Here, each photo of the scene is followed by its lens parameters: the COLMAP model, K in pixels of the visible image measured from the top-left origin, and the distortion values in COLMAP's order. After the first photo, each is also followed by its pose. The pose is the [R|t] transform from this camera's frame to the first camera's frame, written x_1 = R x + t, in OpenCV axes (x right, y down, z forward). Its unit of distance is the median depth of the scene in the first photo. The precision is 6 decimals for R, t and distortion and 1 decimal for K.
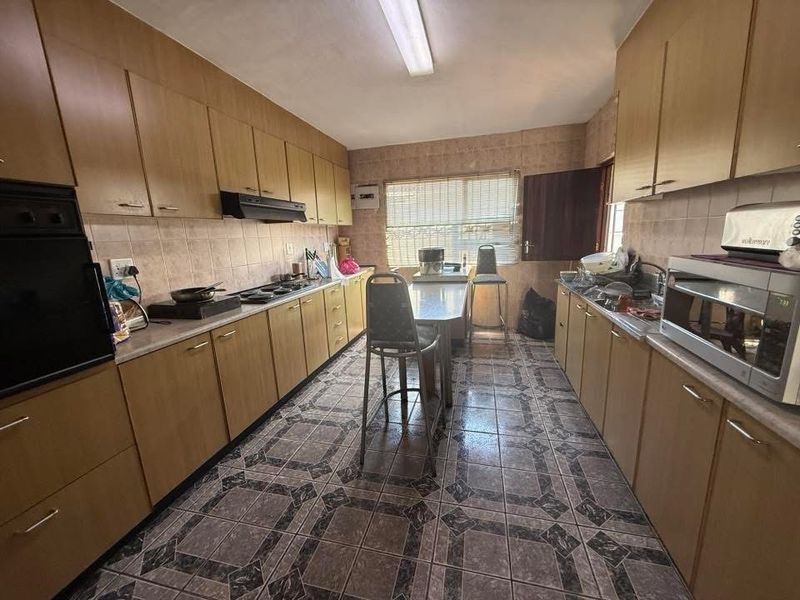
lens RADIAL K [[316.0, 0, 397.4], [0, 316.0, 299.5], [0, 0, 1]] dist [0.002229, -0.000188]
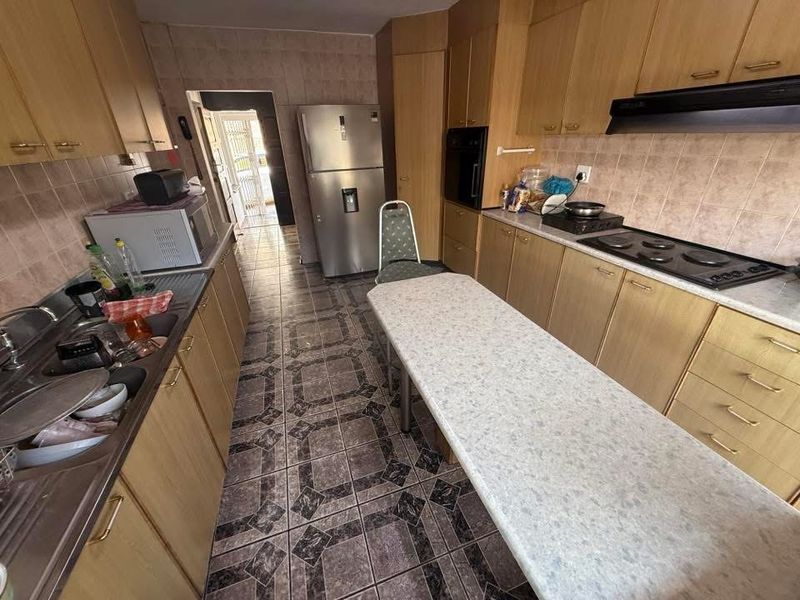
lens RADIAL K [[316.0, 0, 394.3], [0, 316.0, 300.5], [0, 0, 1]] dist [0.002229, -0.000188]
pose [[-0.839628, 0.310368, -0.445754, 0.417961], [-0.045728, 0.777360, 0.627392, -0.361856], [0.541234, 0.547159, -0.638500, 1.285394]]
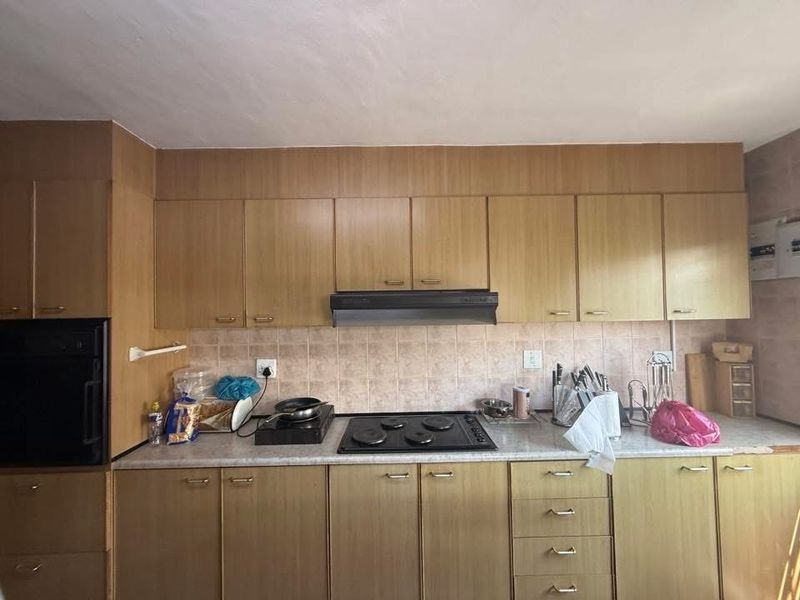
lens RADIAL K [[316.0, 0, 400.0], [0, 316.0, 301.2], [0, 0, 1]] dist [0.002229, -0.000188]
pose [[0.262944, 0.009212, -0.964767, 0.234302], [-0.188876, 0.981098, -0.042110, -0.276381], [0.946143, 0.193294, 0.259714, 0.831468]]
